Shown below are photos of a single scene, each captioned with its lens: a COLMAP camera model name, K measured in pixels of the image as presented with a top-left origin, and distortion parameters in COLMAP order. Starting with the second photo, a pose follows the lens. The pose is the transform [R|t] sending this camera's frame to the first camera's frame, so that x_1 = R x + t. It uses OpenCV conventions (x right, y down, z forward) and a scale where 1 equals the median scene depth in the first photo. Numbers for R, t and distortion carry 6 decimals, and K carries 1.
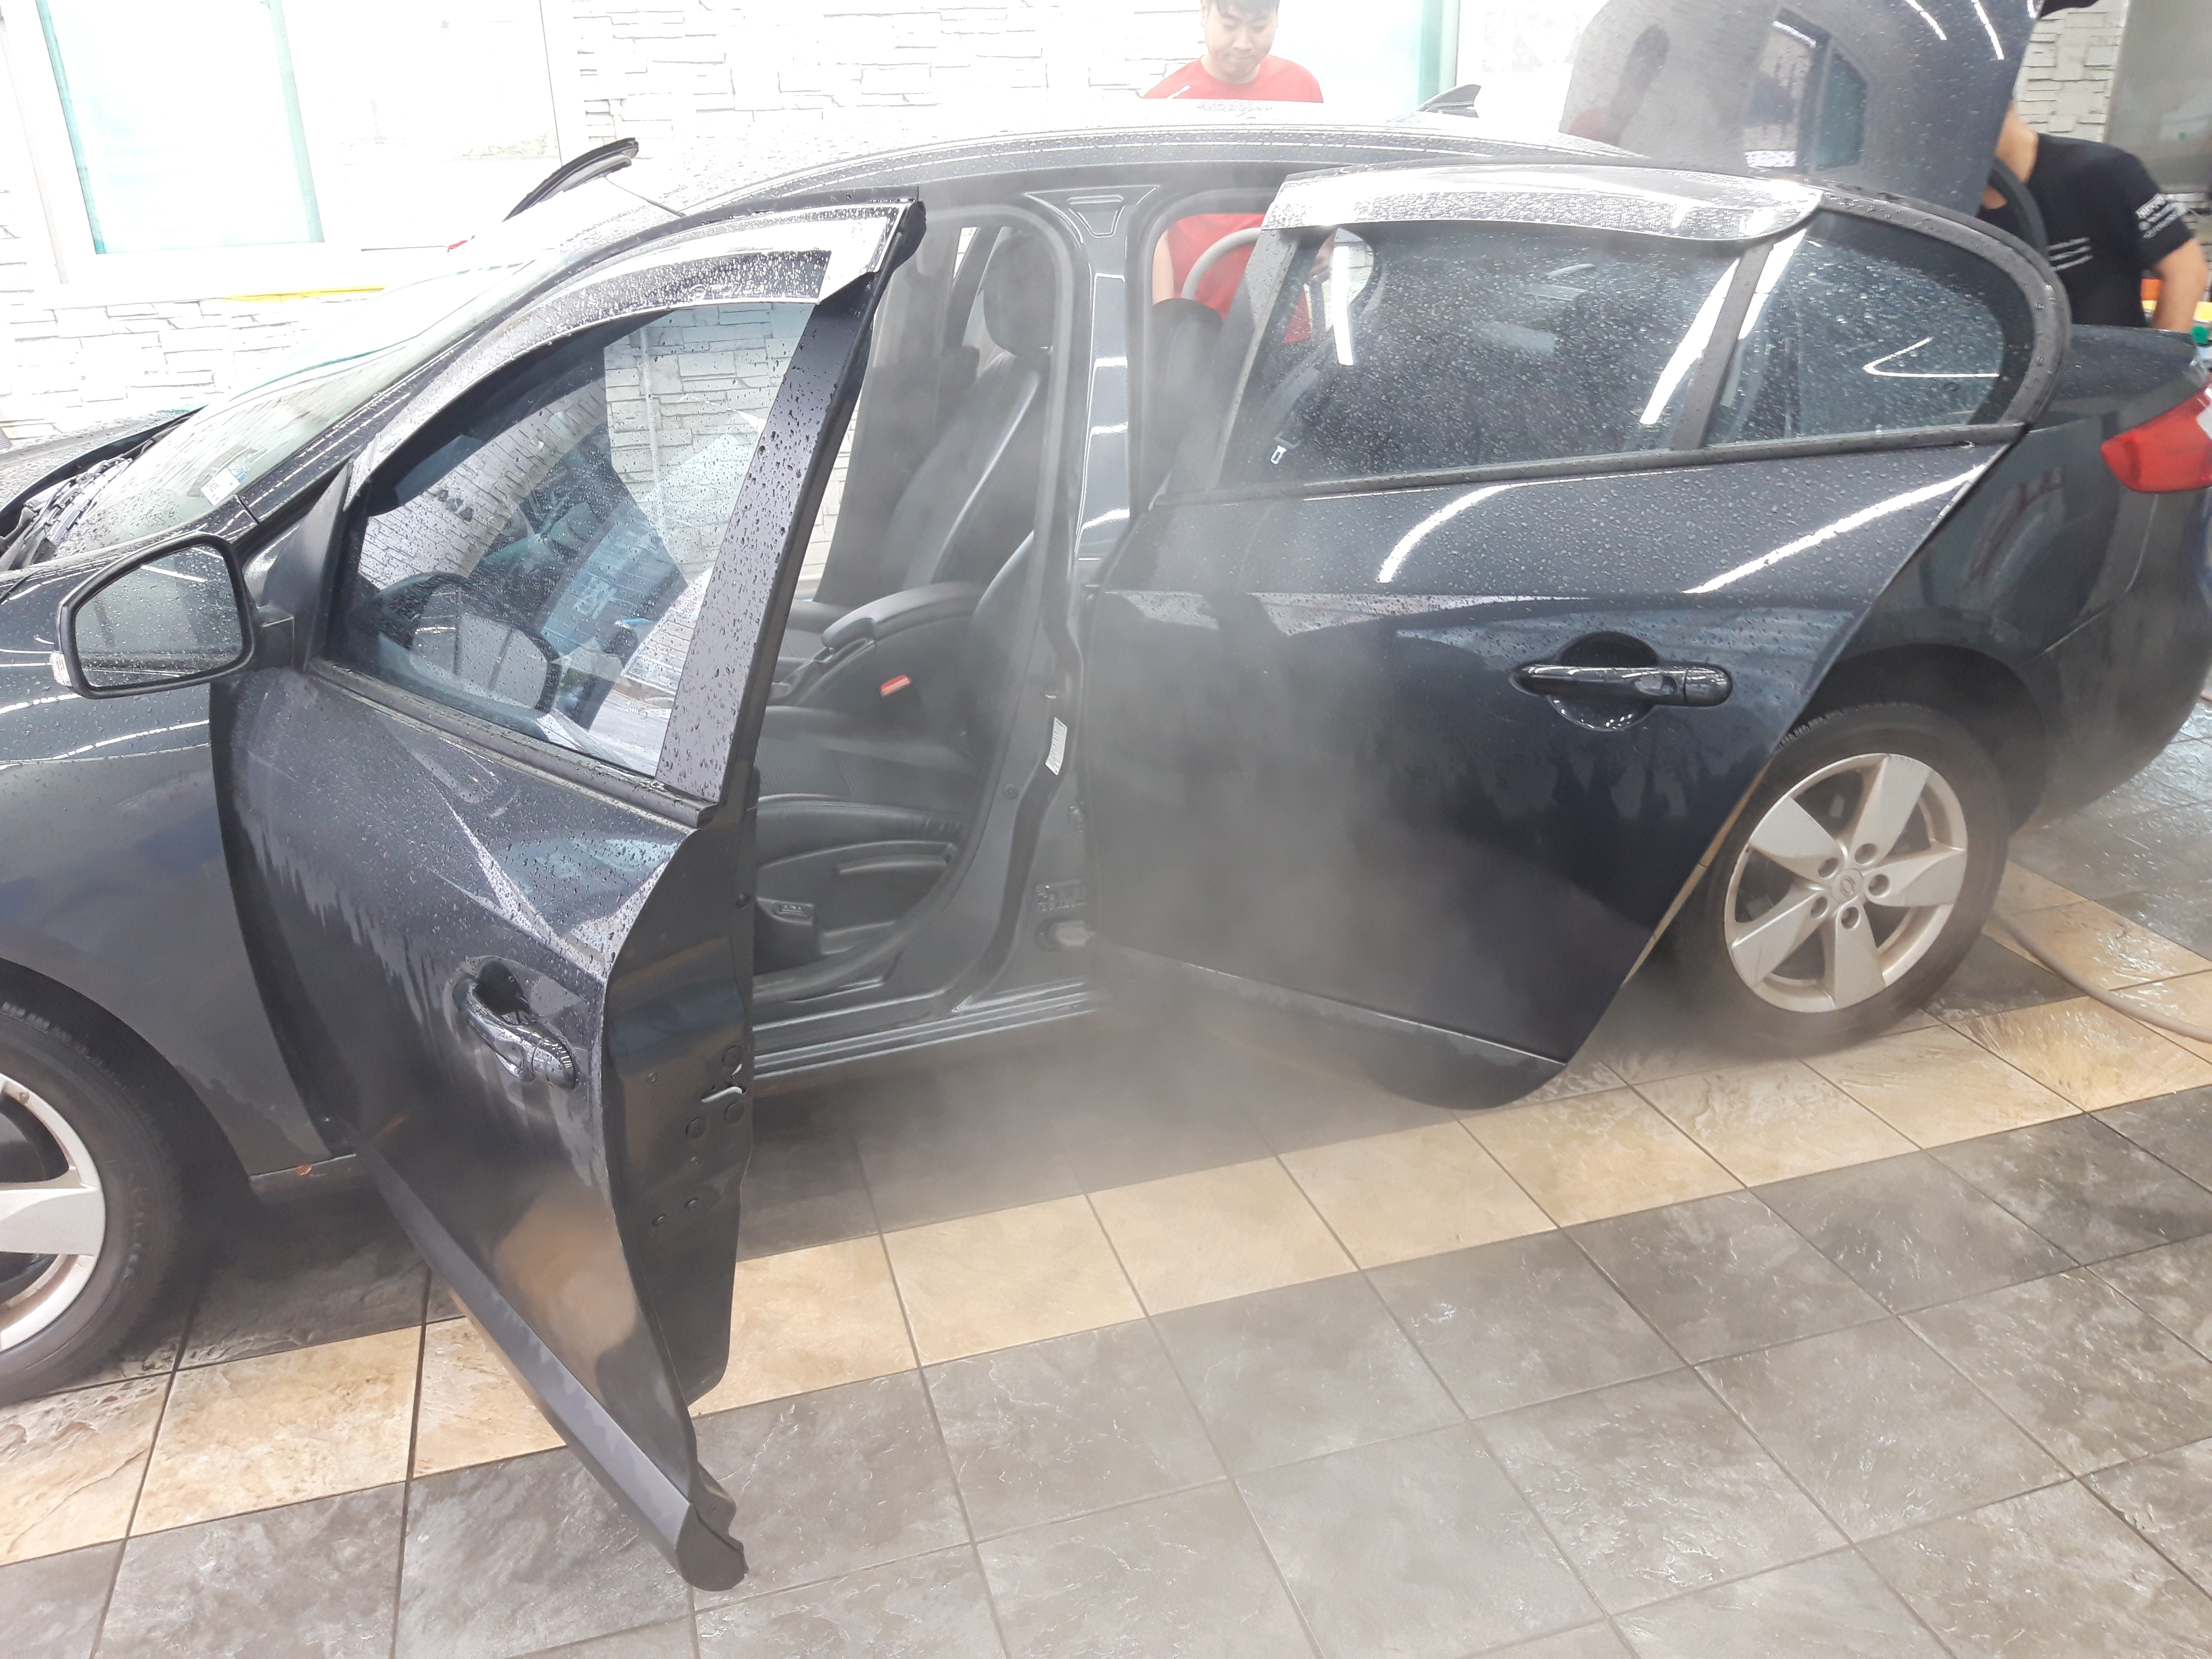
lens RADIAL K [[1710.3, 0, 1103.8], [0, 1710.3, 814.5], [0, 0, 1]] dist [0.000349, -0.034715]
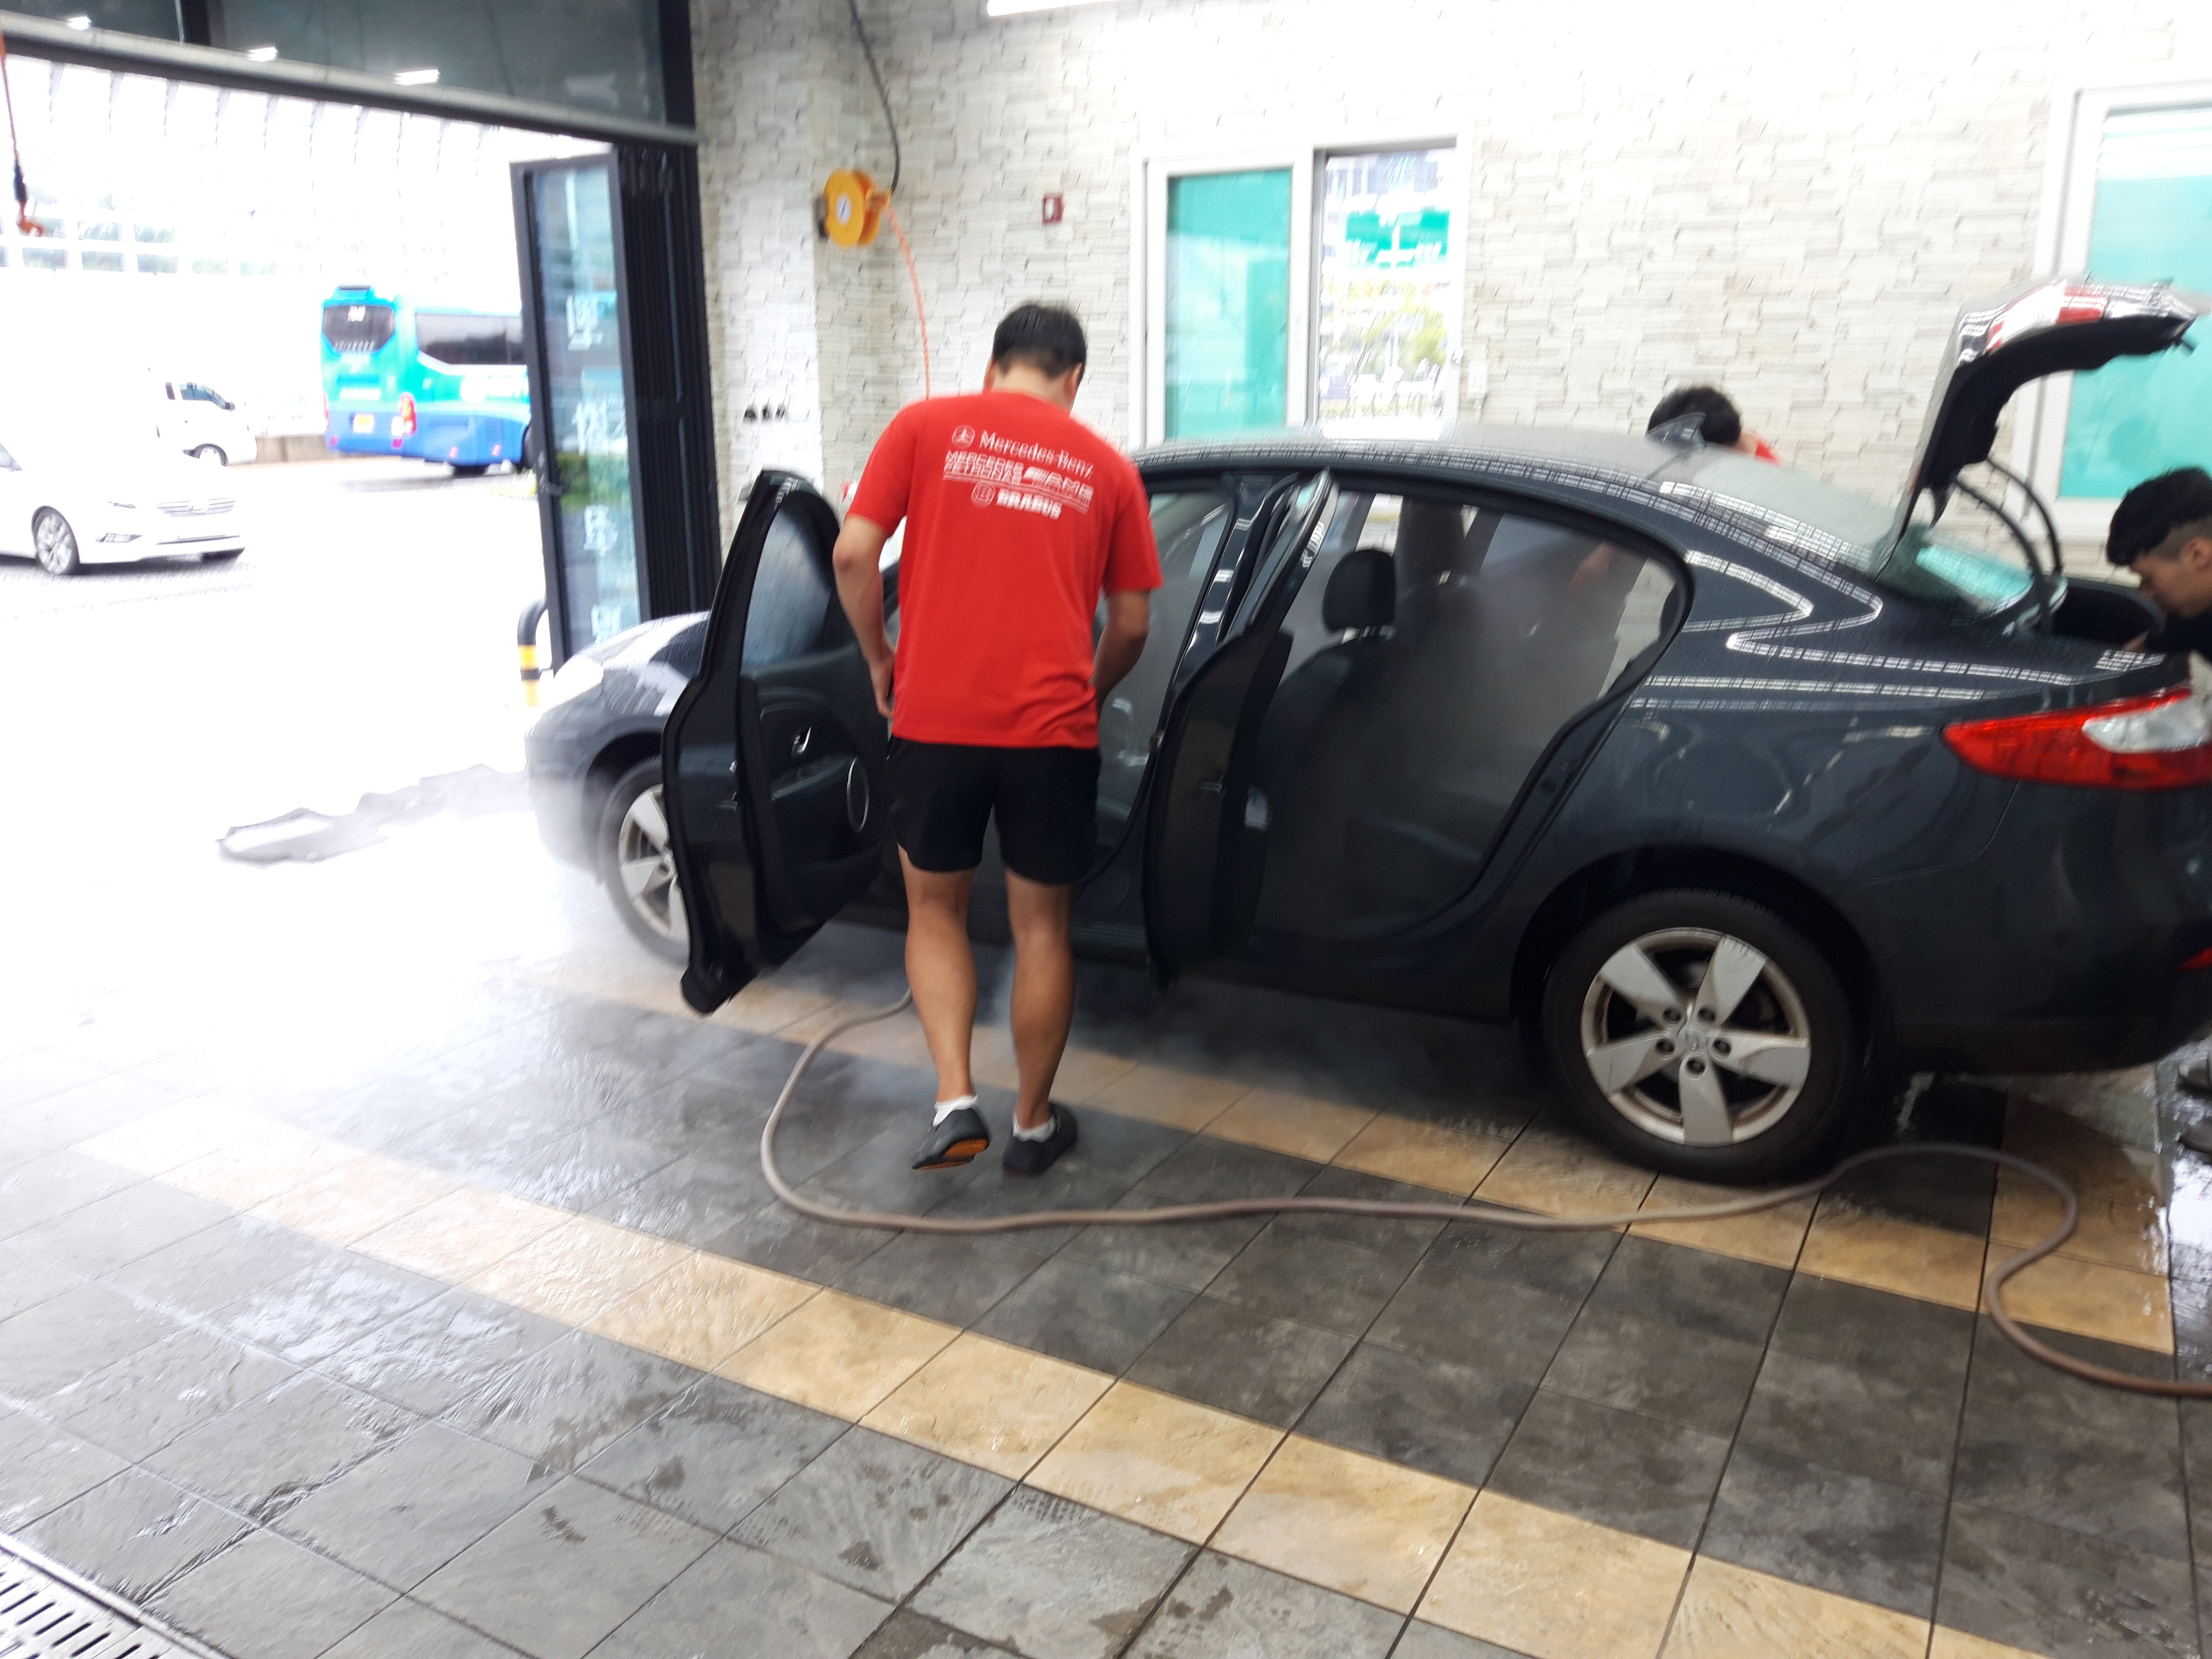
lens RADIAL K [[1715.3, 0, 1106.0], [0, 1715.3, 829.5], [0, 0, 1]] dist [0.005080, -0.036615]
pose [[0.687016, 0.199757, -0.698646, 0.998795], [-0.290082, 0.956931, -0.011647, 0.034506], [0.666229, 0.210667, 0.715373, -0.228784]]
